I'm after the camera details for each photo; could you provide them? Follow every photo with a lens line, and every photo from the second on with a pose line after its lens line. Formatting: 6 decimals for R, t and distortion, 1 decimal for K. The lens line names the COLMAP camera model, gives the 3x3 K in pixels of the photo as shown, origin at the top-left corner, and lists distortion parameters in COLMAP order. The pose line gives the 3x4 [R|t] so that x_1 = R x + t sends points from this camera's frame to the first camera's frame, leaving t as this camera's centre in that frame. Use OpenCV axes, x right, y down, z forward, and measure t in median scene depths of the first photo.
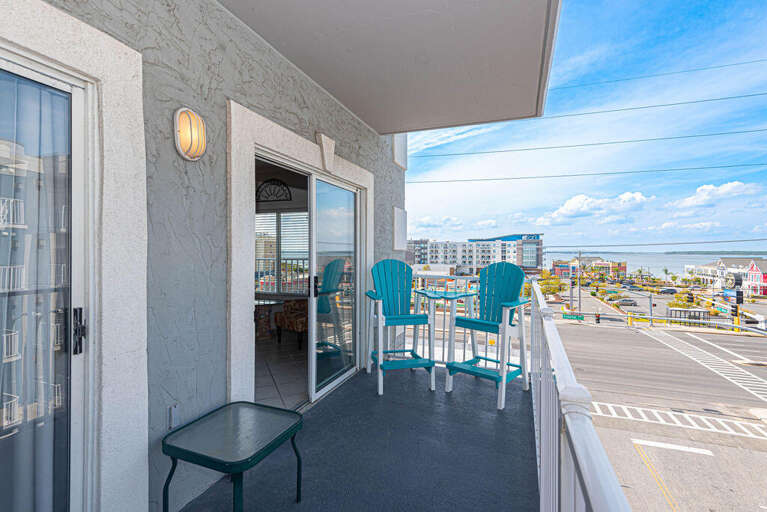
lens RADIAL K [[358.4, 0, 386.9], [0, 358.4, 252.6], [0, 0, 1]] dist [0.001494, 0.000093]
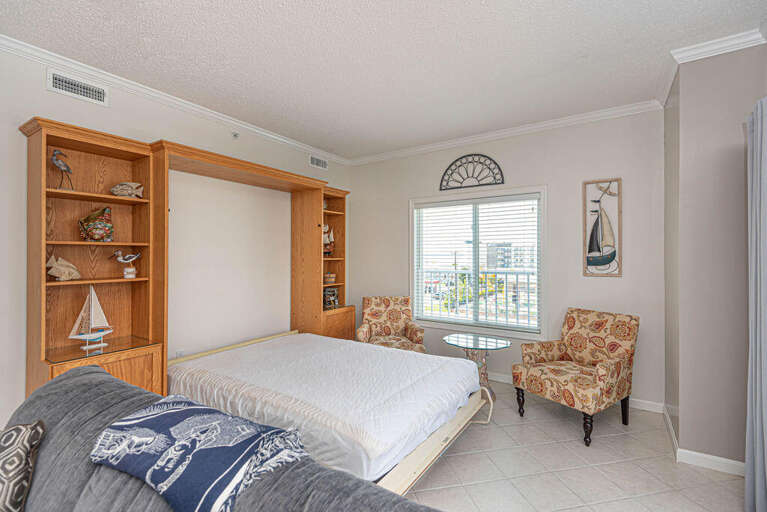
lens RADIAL K [[351.2, 0, 380.7], [0, 351.2, 253.5], [0, 0, 1]] dist [0.006821, -0.000445]
pose [[0.972535, 0.002931, -0.232739, -0.322405], [-0.004308, 0.999976, -0.005408, -0.012316], [0.232718, 0.006262, 0.972524, 0.307061]]
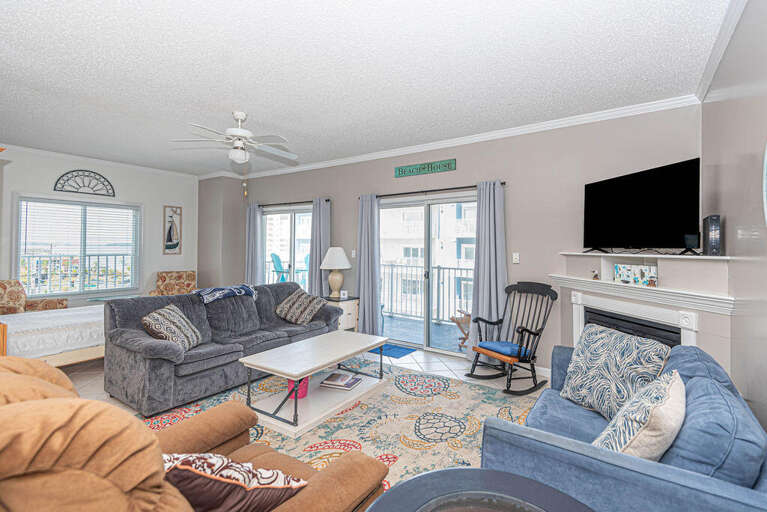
lens RADIAL K [[355.8, 0, 402.7], [0, 355.8, 241.3], [0, 0, 1]] dist [0.000102, -0.000921]
pose [[0.217103, 0.021198, 0.975919, -1.026775], [-0.007932, 0.999769, -0.019951, -0.005924], [-0.976117, -0.003409, 0.217221, -0.014104]]
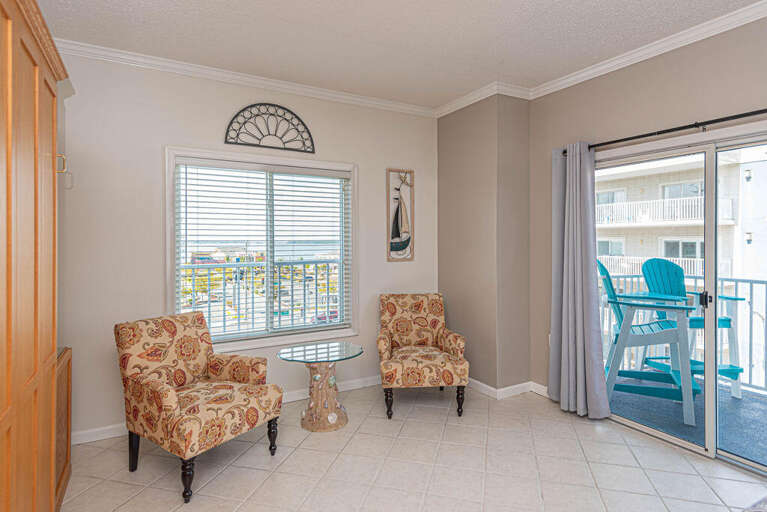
lens RADIAL K [[419.5, 0, 384.5], [0, 419.5, 242.2], [0, 0, 1]] dist [0.010586, 0.000159]
pose [[0.635330, -0.000220, 0.772241, -0.657973], [0.000773, 1.000000, -0.000352, -0.011885], [-0.772241, 0.000820, 0.635329, 0.498254]]
